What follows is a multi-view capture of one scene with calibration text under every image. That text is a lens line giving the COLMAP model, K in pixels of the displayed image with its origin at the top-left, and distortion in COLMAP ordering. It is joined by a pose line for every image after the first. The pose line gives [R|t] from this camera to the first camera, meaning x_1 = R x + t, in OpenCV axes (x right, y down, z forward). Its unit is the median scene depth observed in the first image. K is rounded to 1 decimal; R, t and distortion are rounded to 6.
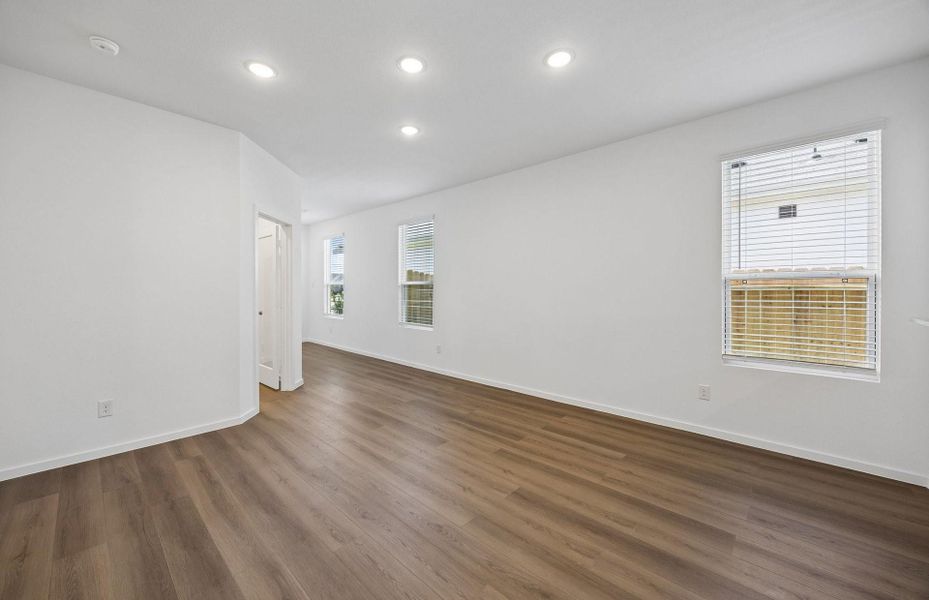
lens RADIAL K [[354.7, 0, 455.4], [0, 354.7, 293.0], [0, 0, 1]] dist [-0.001846, -0.000101]
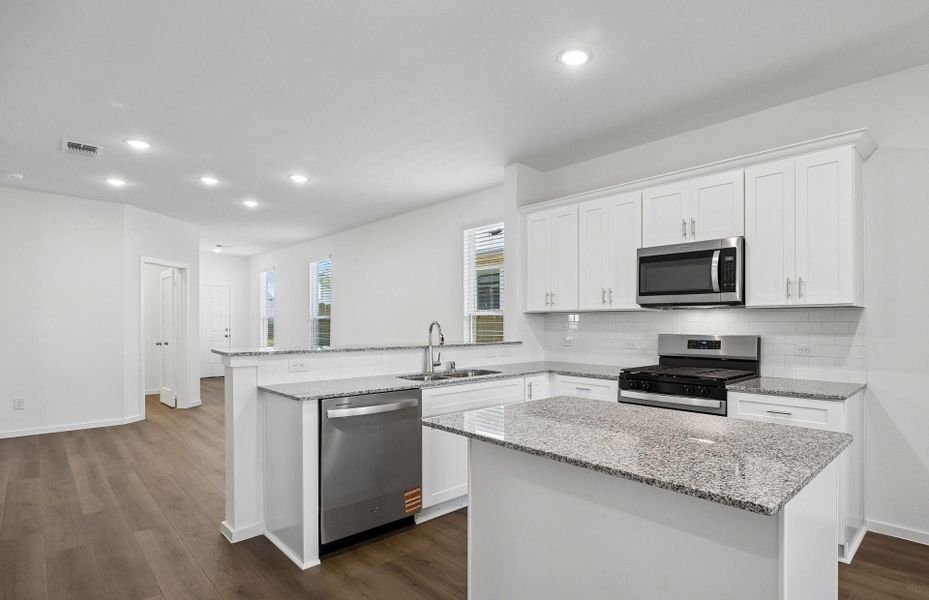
lens RADIAL K [[472.0, 0, 527.6], [0, 472.0, 326.0], [0, 0, 1]] dist [-0.003752, -0.000925]
pose [[0.999997, 0.000995, 0.002137, 1.094665], [-0.000990, 0.999997, -0.002260, 0.005734], [-0.002139, 0.002257, 0.999995, -0.933197]]
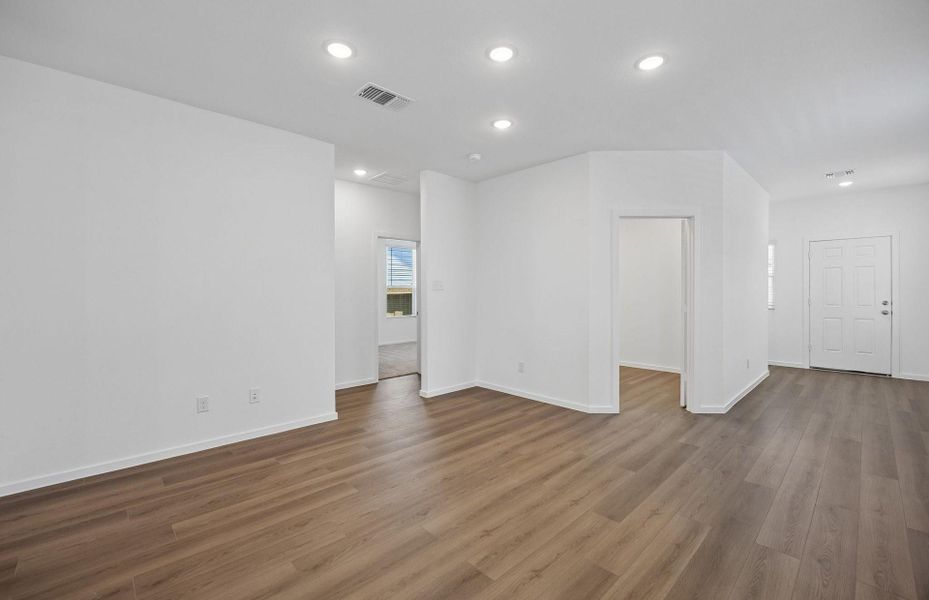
lens RADIAL K [[391.4, 0, 467.2], [0, 391.4, 295.8], [0, 0, 1]] dist [-0.001868, -0.000263]
pose [[-0.045244, 0.007675, -0.998947, 0.782345], [-0.005818, 0.999952, 0.007946, -0.009904], [0.998959, 0.006171, -0.045197, 0.816705]]
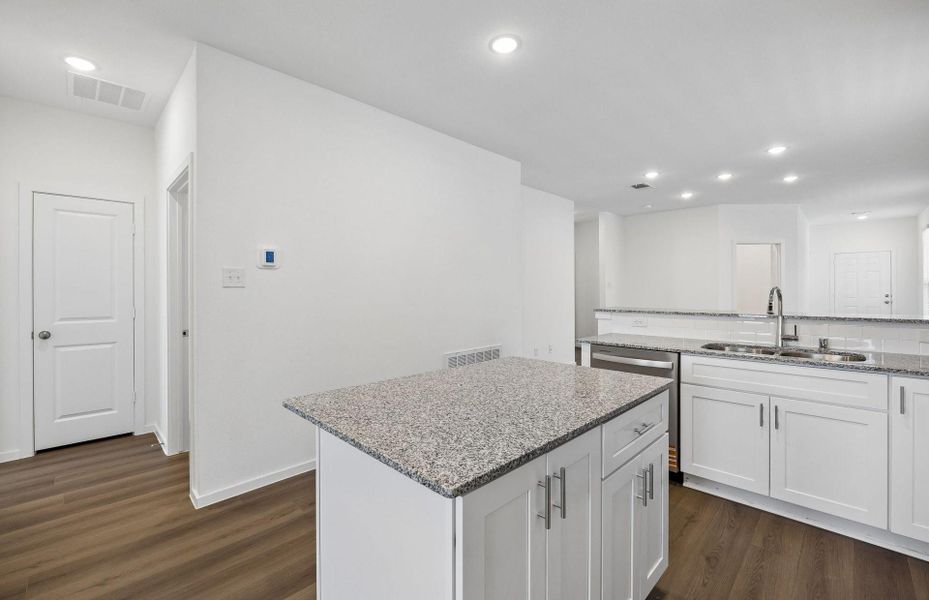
lens RADIAL K [[404.6, 0, 486.7], [0, 404.6, 291.3], [0, 0, 1]] dist [-0.001356, -0.000229]
pose [[0.001475, 0.004028, -0.999991, 1.845095], [-0.004830, 0.999980, 0.004020, -0.001590], [0.999987, 0.004824, 0.001495, -0.273817]]
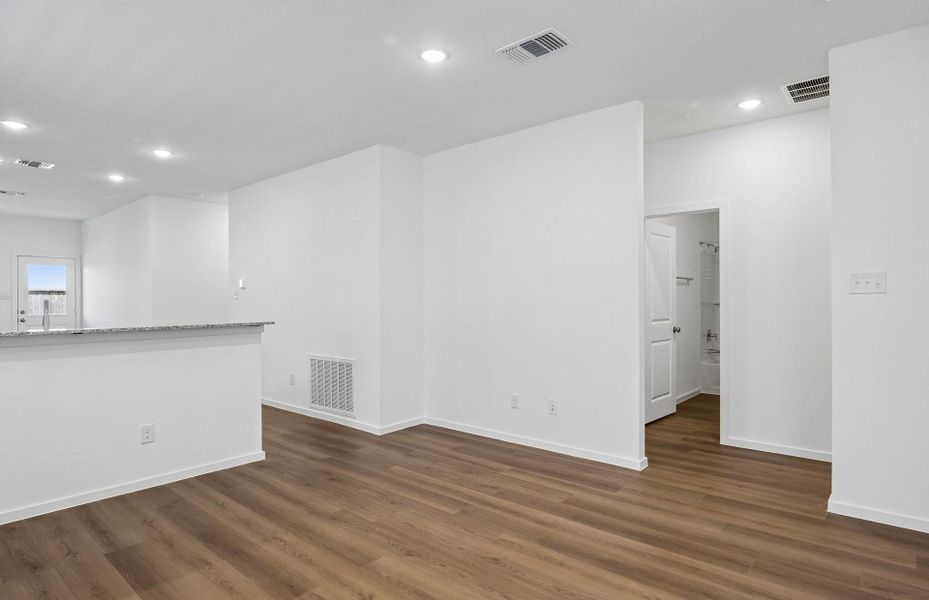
lens RADIAL K [[509.8, 0, 464.5], [0, 509.8, 300.0], [0, 0, 1]] dist [-0.000363, -0.000055]
pose [[-0.998749, 0.002854, -0.049926, -0.087078], [0.002635, 0.999987, 0.004440, -0.011290], [0.049938, 0.004303, -0.998743, 1.623331]]
